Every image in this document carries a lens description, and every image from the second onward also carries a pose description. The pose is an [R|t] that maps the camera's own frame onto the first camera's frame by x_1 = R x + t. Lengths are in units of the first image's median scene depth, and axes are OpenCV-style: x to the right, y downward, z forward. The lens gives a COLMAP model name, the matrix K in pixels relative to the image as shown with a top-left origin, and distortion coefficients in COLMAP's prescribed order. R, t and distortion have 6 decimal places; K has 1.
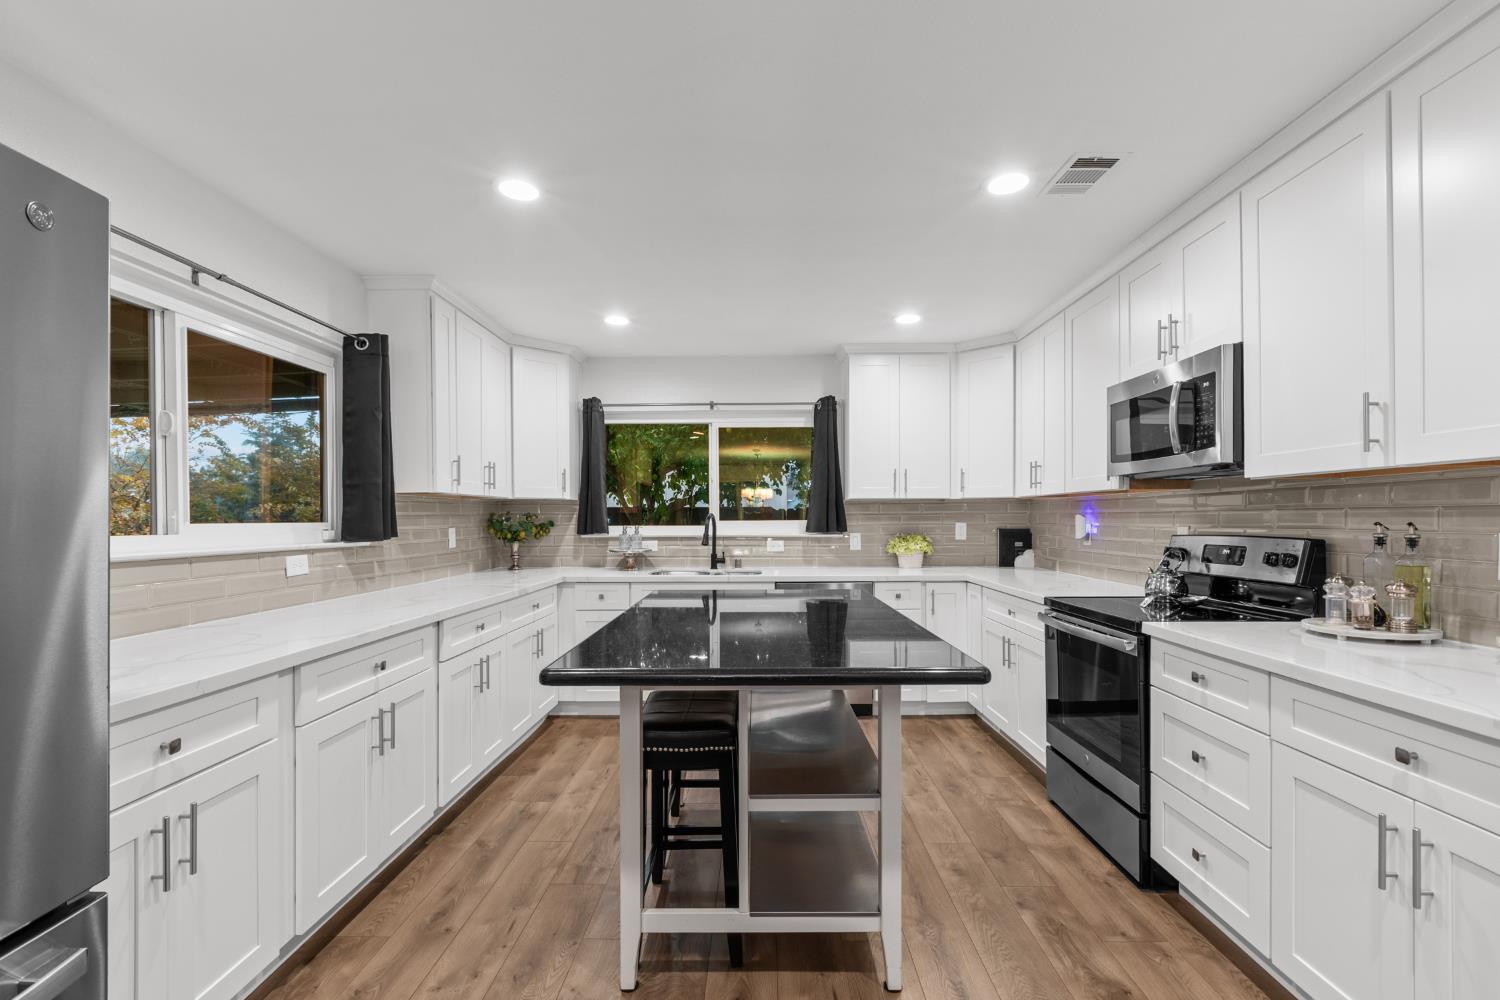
lens RADIAL K [[674.4, 0, 753.3], [0, 674.4, 523.7], [0, 0, 1]] dist [-0.000139, 0.000007]
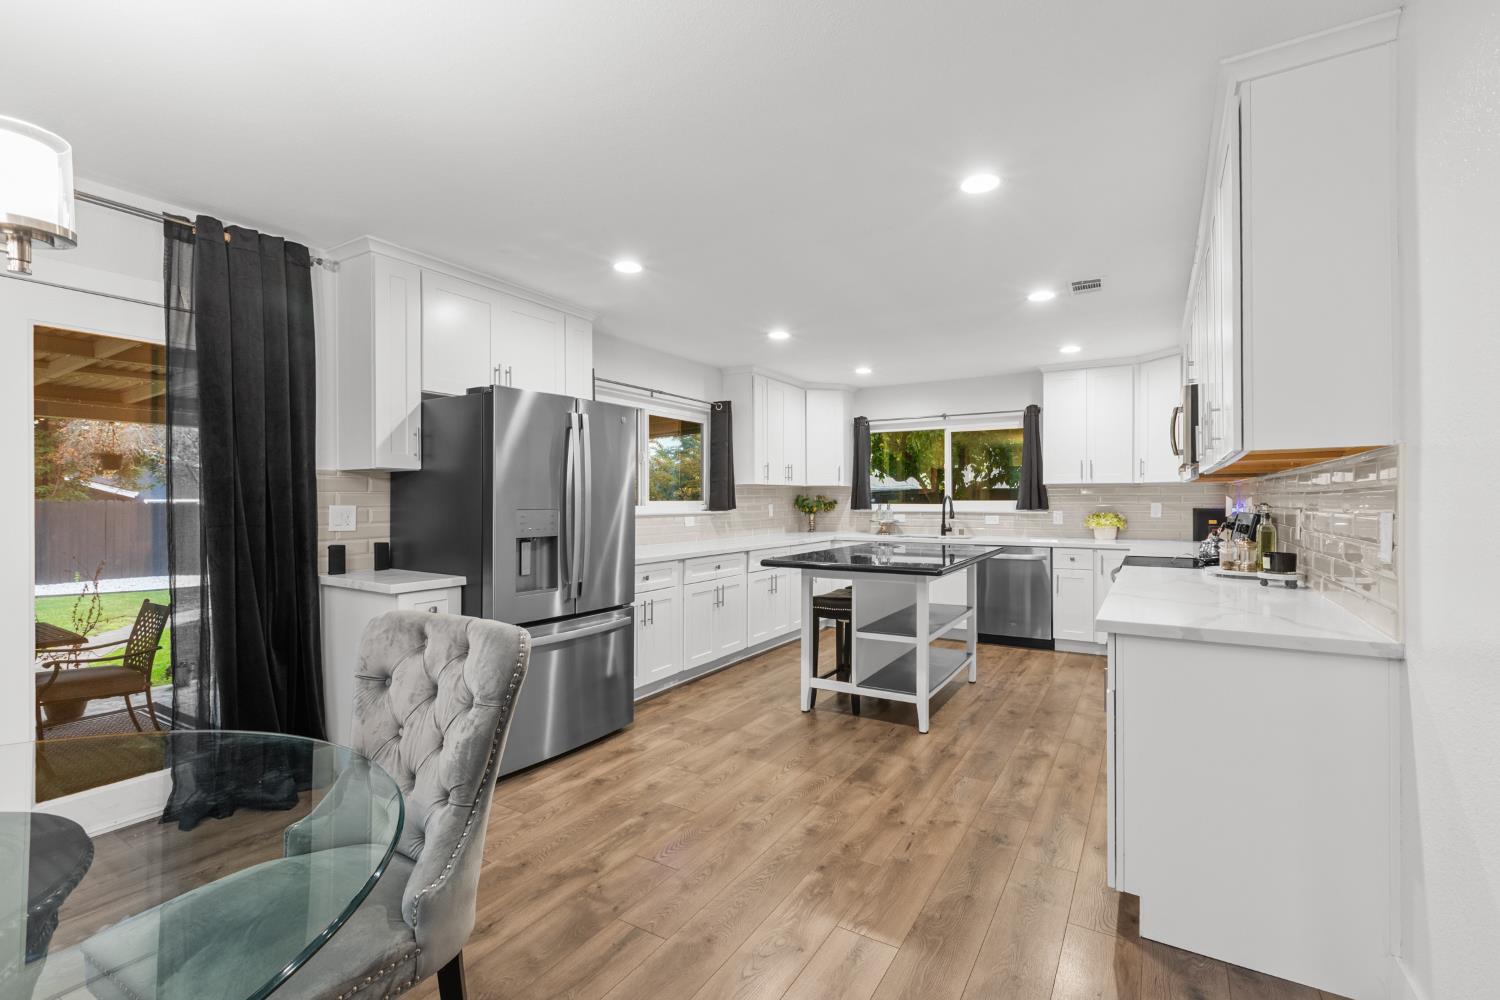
lens RADIAL K [[674.4, 0, 753.4], [0, 674.4, 498.4], [0, 0, 1]] dist [-0.000139, 0.000007]
pose [[0.863800, 0.002137, -0.503831, 0.305375], [-0.005620, 0.999970, -0.005394, 0.000965], [0.503804, 0.007490, 0.863785, -0.391625]]
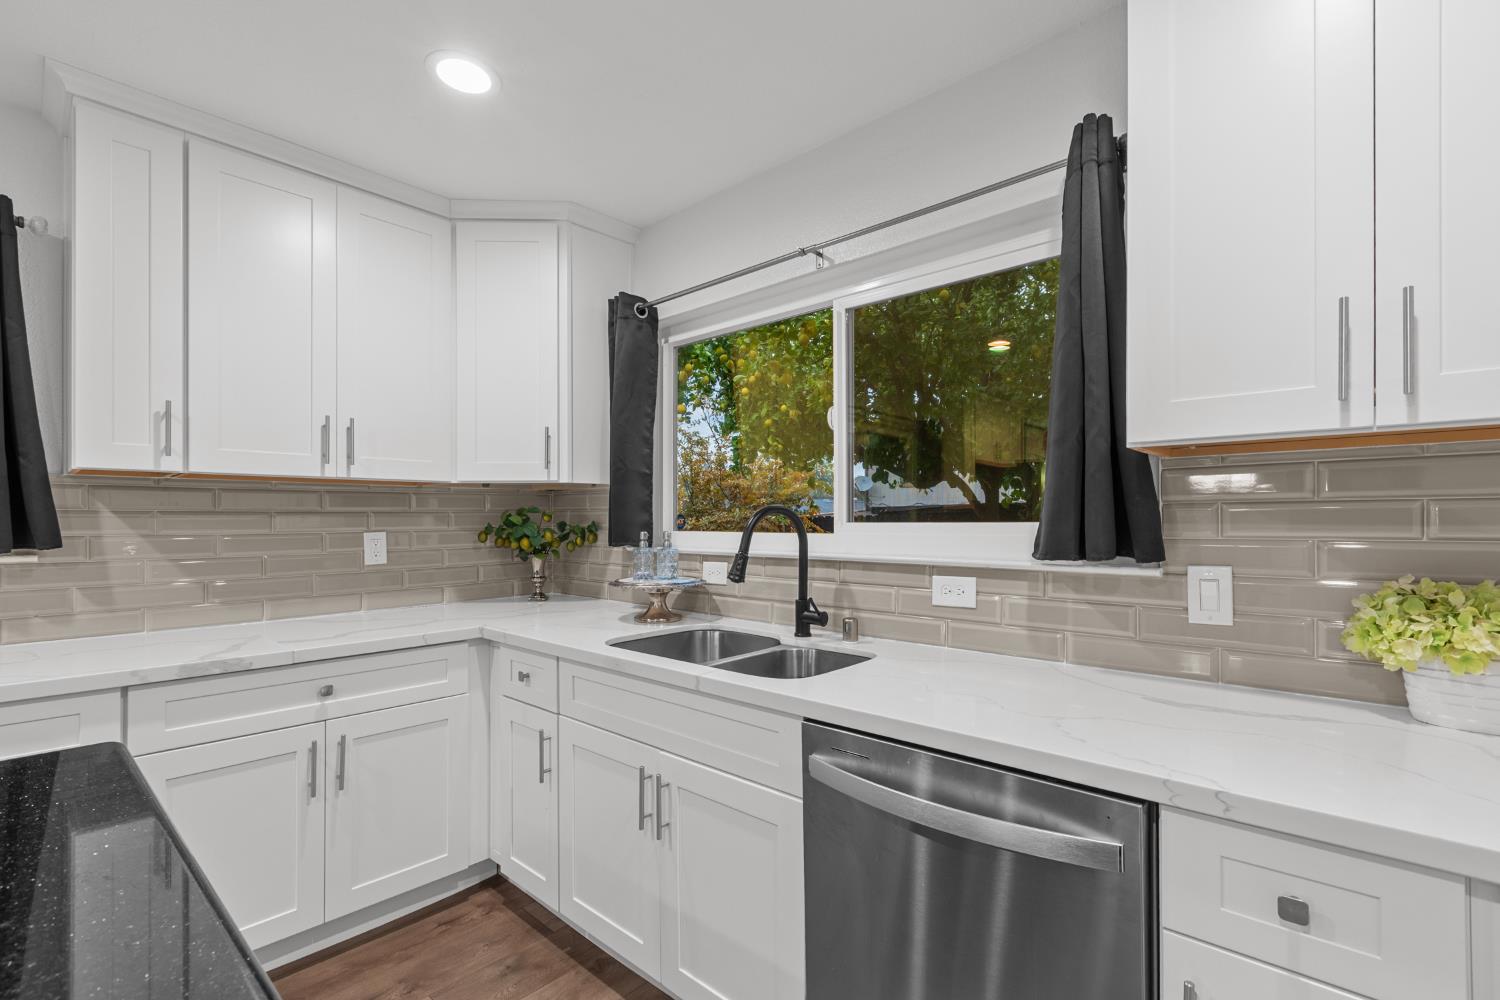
lens RADIAL K [[674.4, 0, 760.0], [0, 674.4, 518.9], [0, 0, 1]] dist [-0.000139, 0.000007]
pose [[0.748513, 0.000097, -0.663120, 0.206478], [-0.007336, 0.999940, -0.008134, -0.002979], [0.663080, 0.010953, 0.748468, 0.675555]]
